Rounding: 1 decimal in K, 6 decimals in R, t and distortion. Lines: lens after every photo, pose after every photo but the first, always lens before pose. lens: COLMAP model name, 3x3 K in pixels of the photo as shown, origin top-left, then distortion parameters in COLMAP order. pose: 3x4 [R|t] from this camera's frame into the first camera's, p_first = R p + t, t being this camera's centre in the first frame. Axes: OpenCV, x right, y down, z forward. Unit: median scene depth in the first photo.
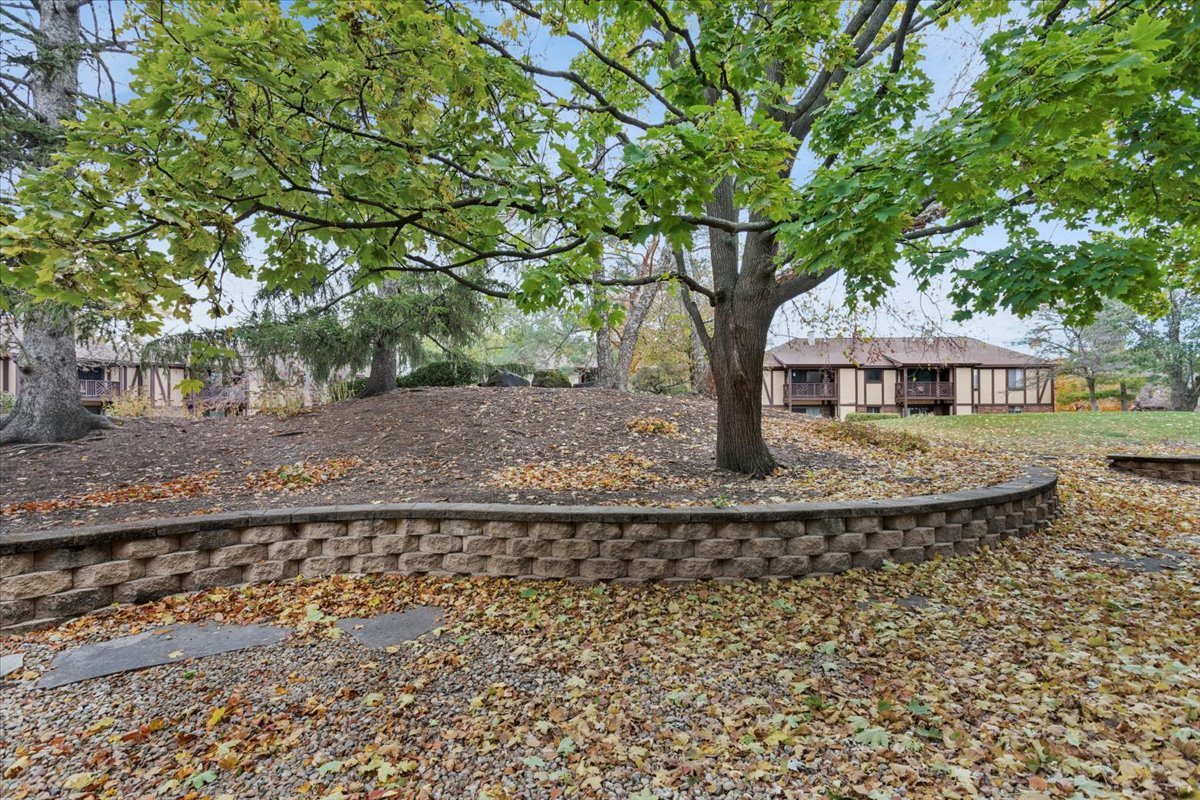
lens RADIAL K [[567.1, 0, 594.2], [0, 567.1, 407.8], [0, 0, 1]] dist [-0.001952, 0.002473]
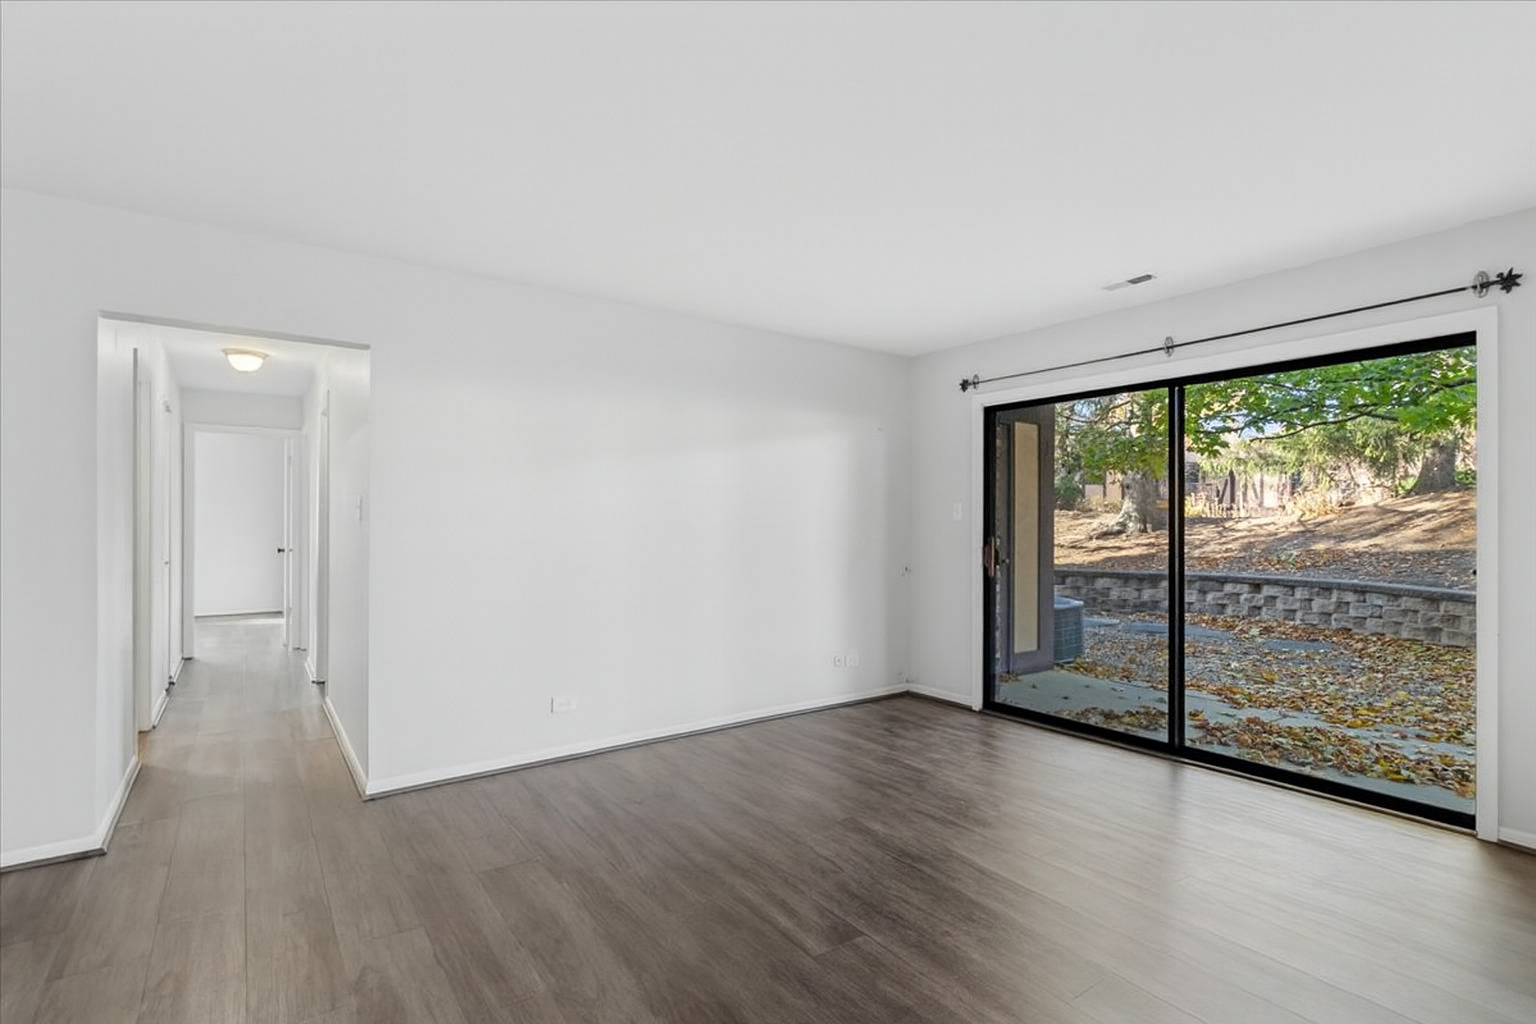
lens RADIAL K [[725.8, 0, 764.9], [0, 725.8, 521.0], [0, 0, 1]] dist [-0.001952, 0.002473]
pose [[0.308044, 0.006029, -0.951353, 0.935334], [0.012587, 0.999867, 0.010412, -0.005344], [0.951289, -0.015182, 0.307927, -0.880093]]
